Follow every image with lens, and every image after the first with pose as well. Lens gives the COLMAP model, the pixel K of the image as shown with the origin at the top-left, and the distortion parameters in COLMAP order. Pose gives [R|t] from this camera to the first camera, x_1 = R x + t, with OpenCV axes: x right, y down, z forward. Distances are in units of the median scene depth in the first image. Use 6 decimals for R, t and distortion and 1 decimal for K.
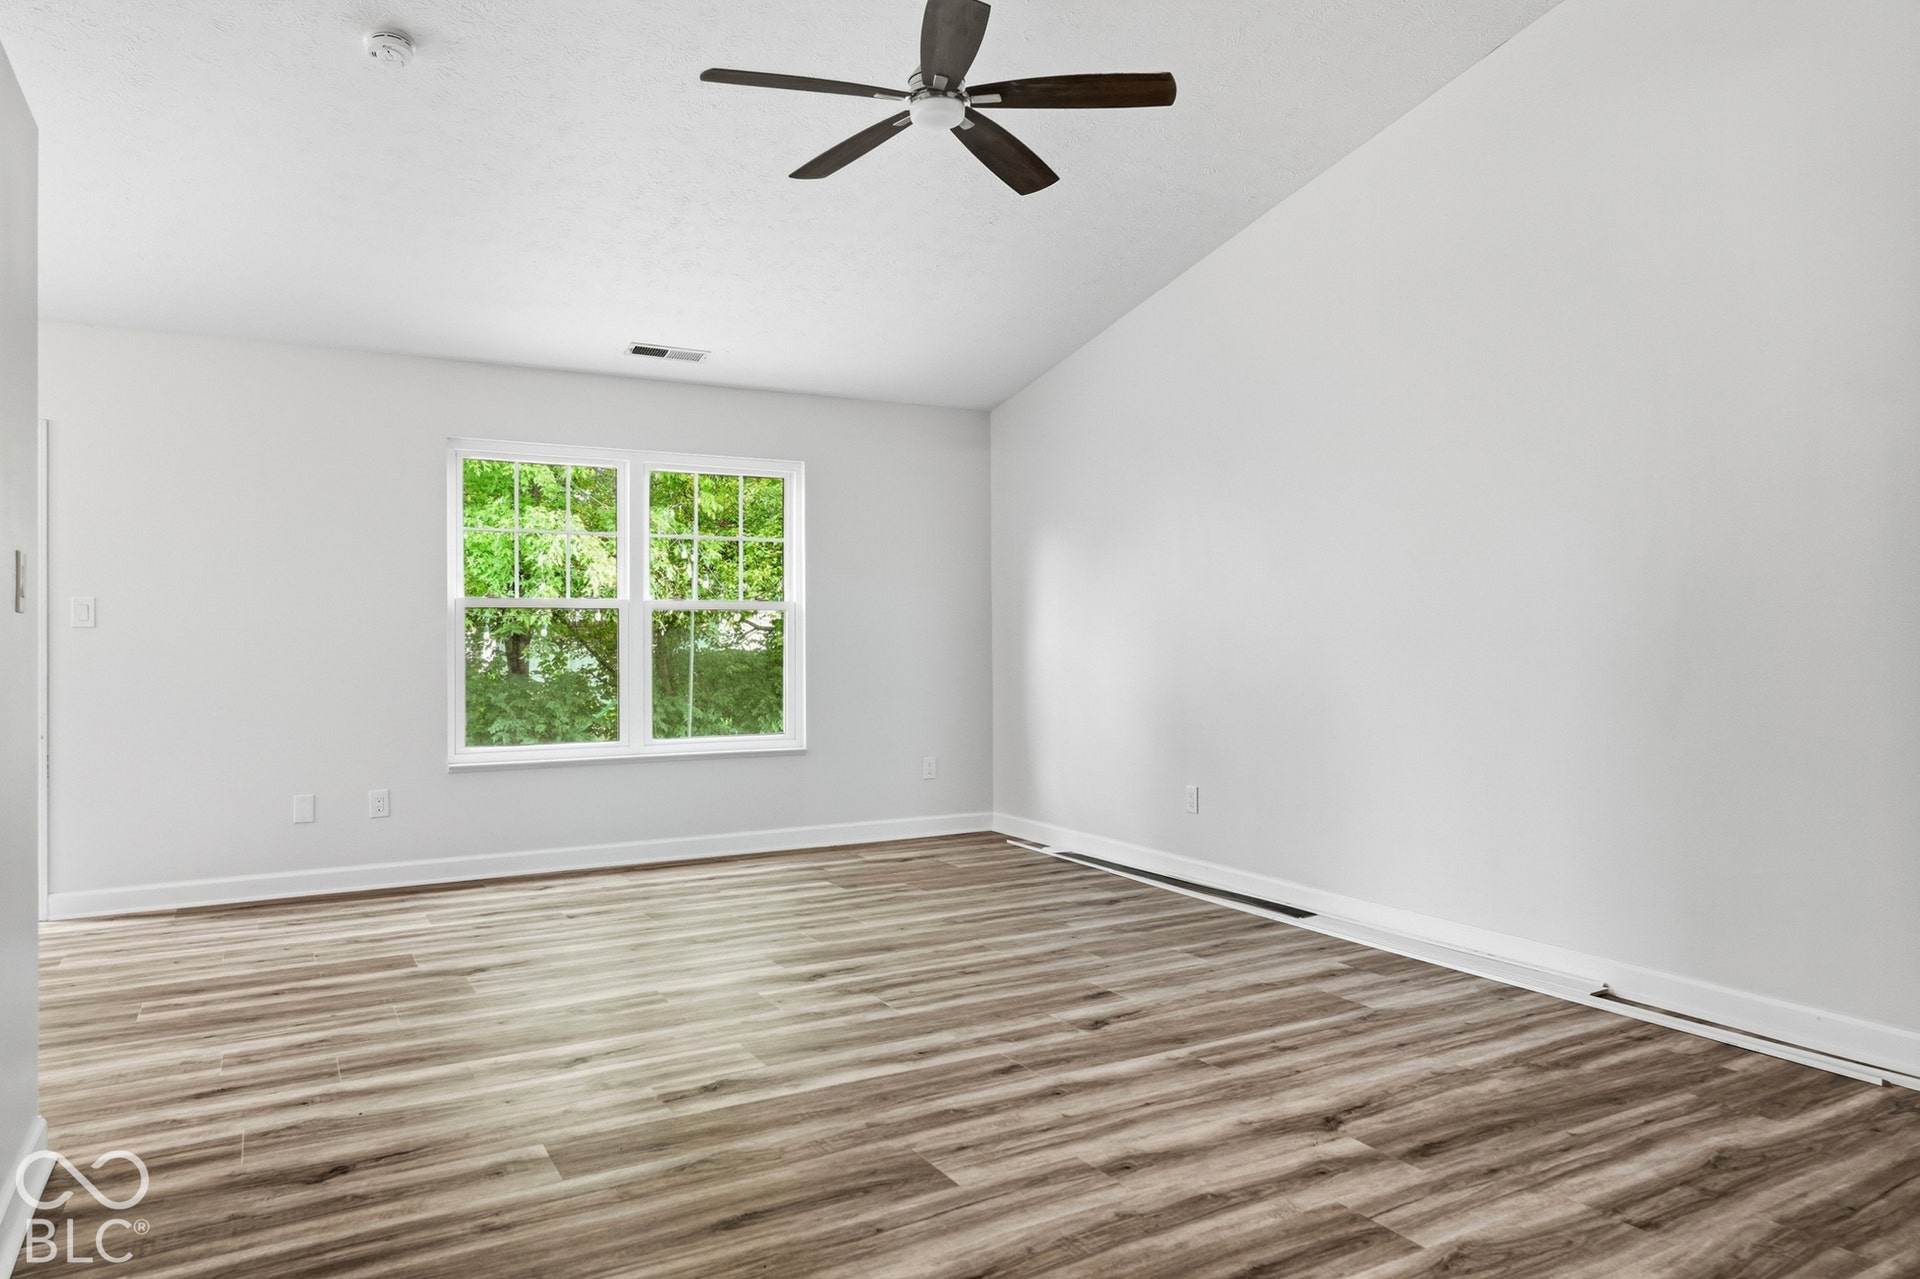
lens RADIAL K [[1259.1, 0, 956.0], [0, 1259.1, 634.8], [0, 0, 1]] dist [-0.000075, 0.001839]
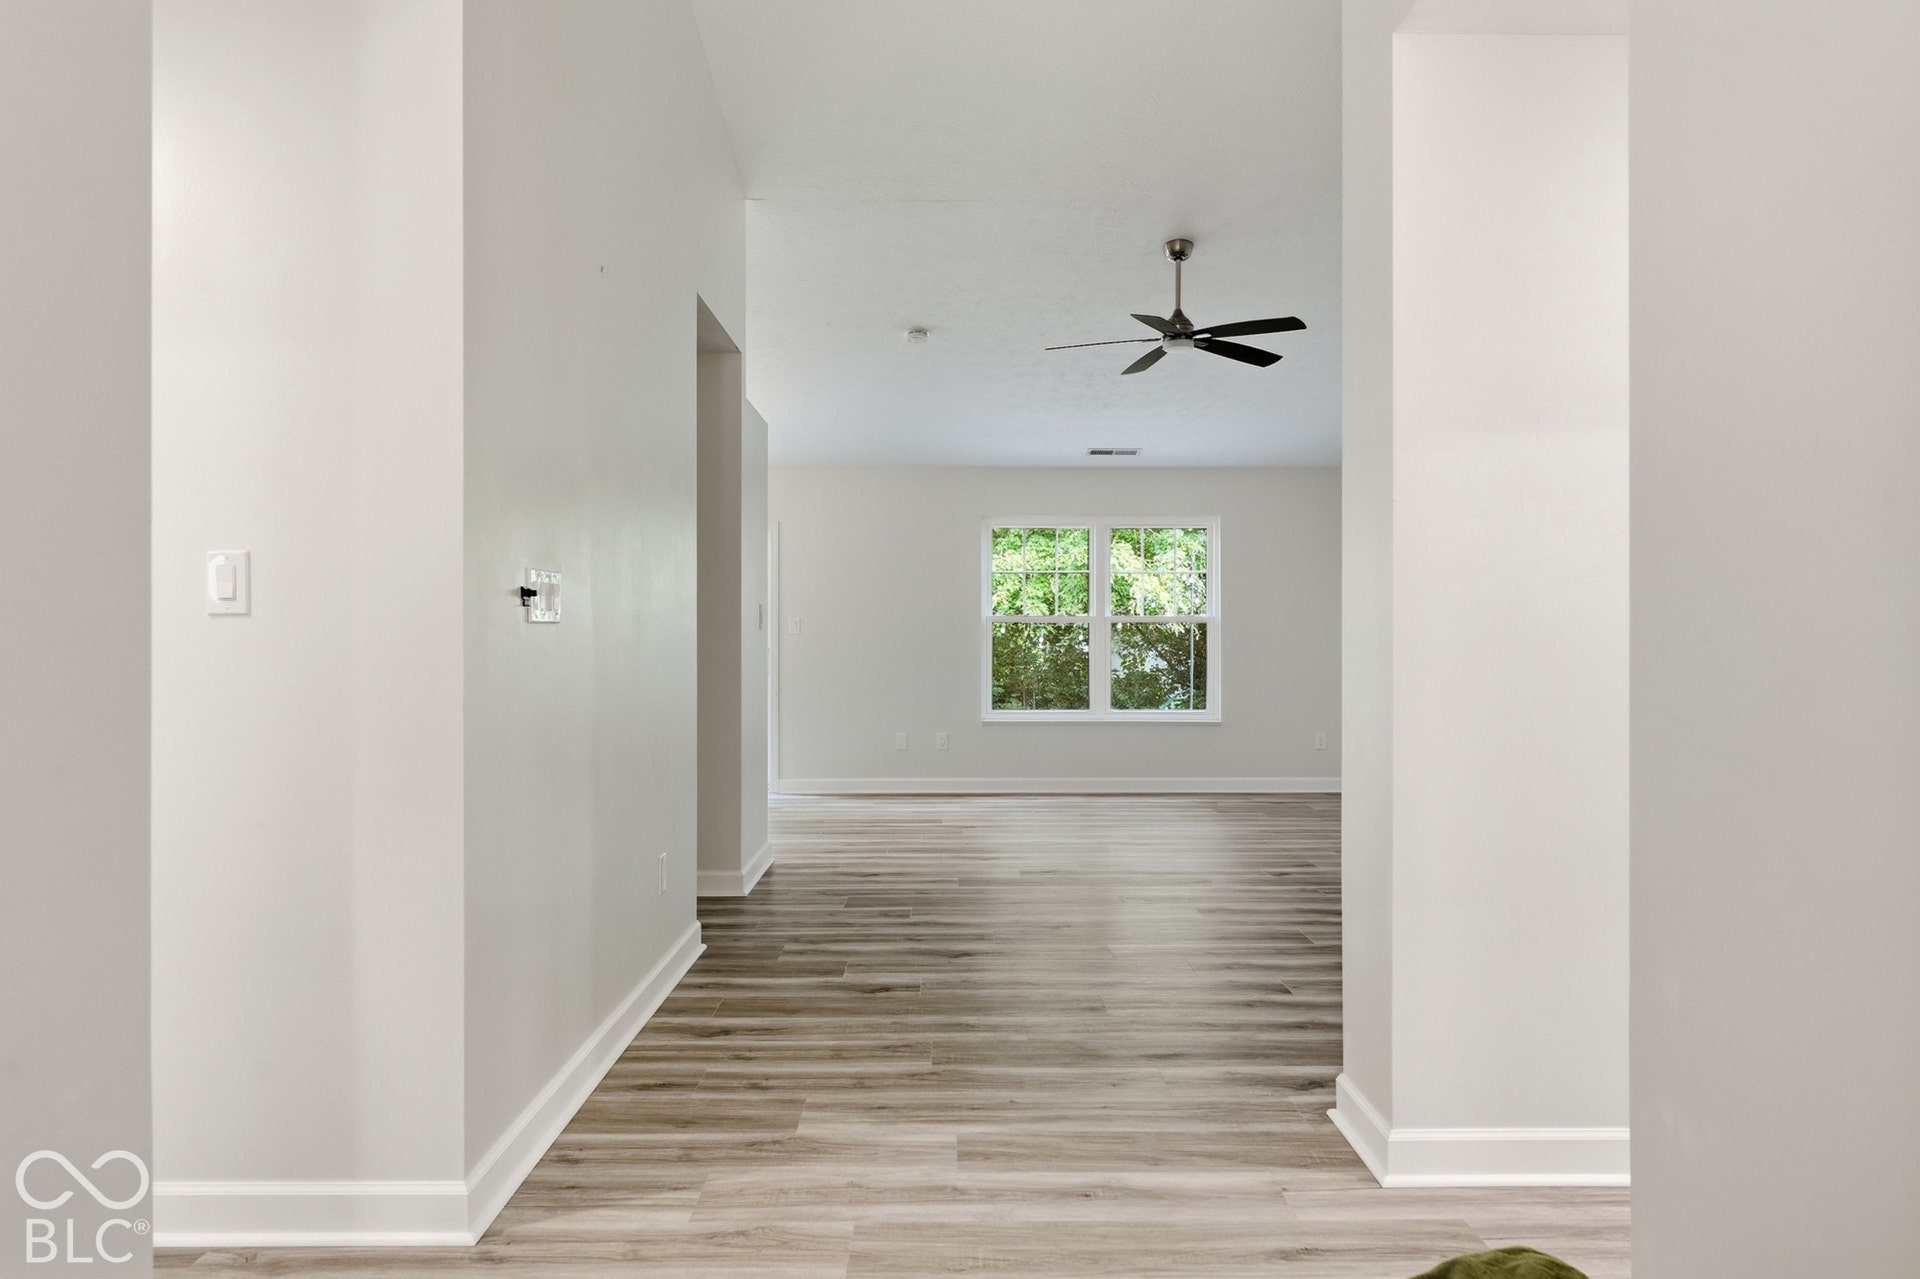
lens RADIAL K [[1259.1, 0, 956.0], [0, 1259.1, 634.8], [0, 0, 1]] dist [-0.000075, 0.001839]
pose [[0.881821, 0.003310, -0.471573, 0.299268], [-0.005514, 0.999979, -0.003290, 0.000636], [0.471552, 0.005502, 0.881821, -0.391786]]
